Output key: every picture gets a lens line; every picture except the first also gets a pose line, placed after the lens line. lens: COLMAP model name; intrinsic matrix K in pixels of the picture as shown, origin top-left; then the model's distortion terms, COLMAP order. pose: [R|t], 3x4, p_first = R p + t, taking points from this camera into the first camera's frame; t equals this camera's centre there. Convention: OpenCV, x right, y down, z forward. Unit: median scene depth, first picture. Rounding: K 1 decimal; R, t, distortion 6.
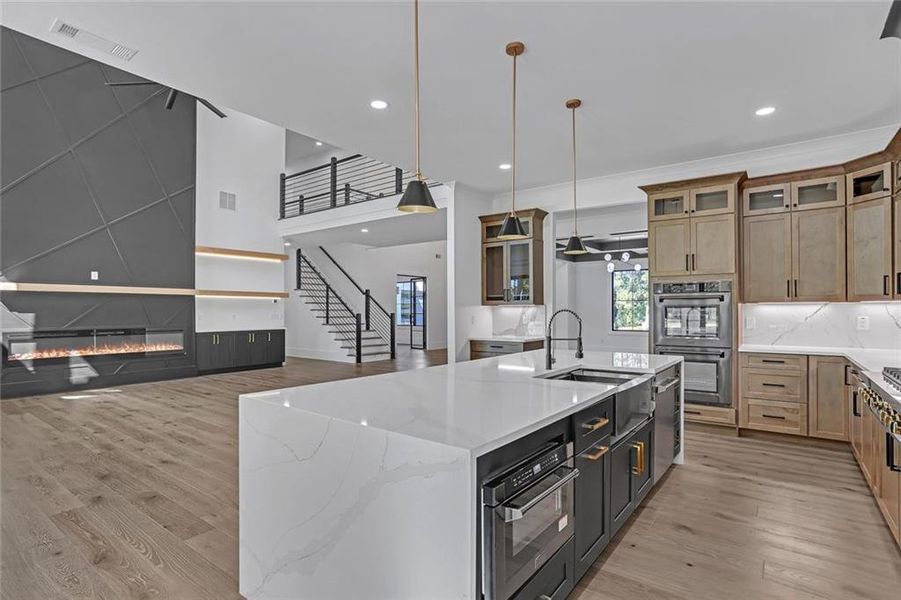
lens RADIAL K [[447.0, 0, 443.0], [0, 447.0, 310.8], [0, 0, 1]] dist [-0.032766, 0.014808]
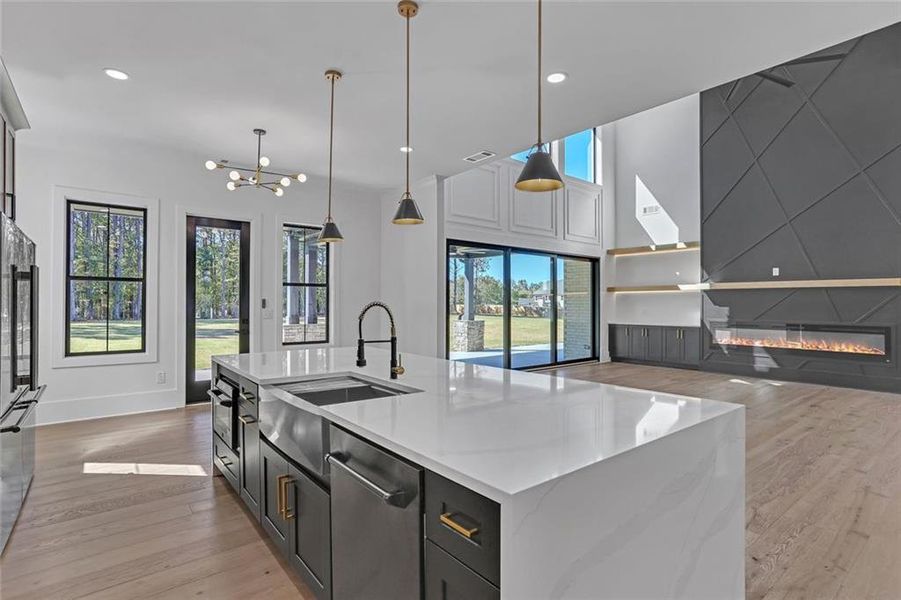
lens RADIAL K [[447.0, 0, 469.8], [0, 447.0, 297.7], [0, 0, 1]] dist [-0.032766, 0.014808]
pose [[-0.219597, -0.011796, -0.975519, 0.439359], [-0.005850, 0.999925, -0.010774, -0.002607], [0.975573, 0.003341, -0.219650, 0.580468]]
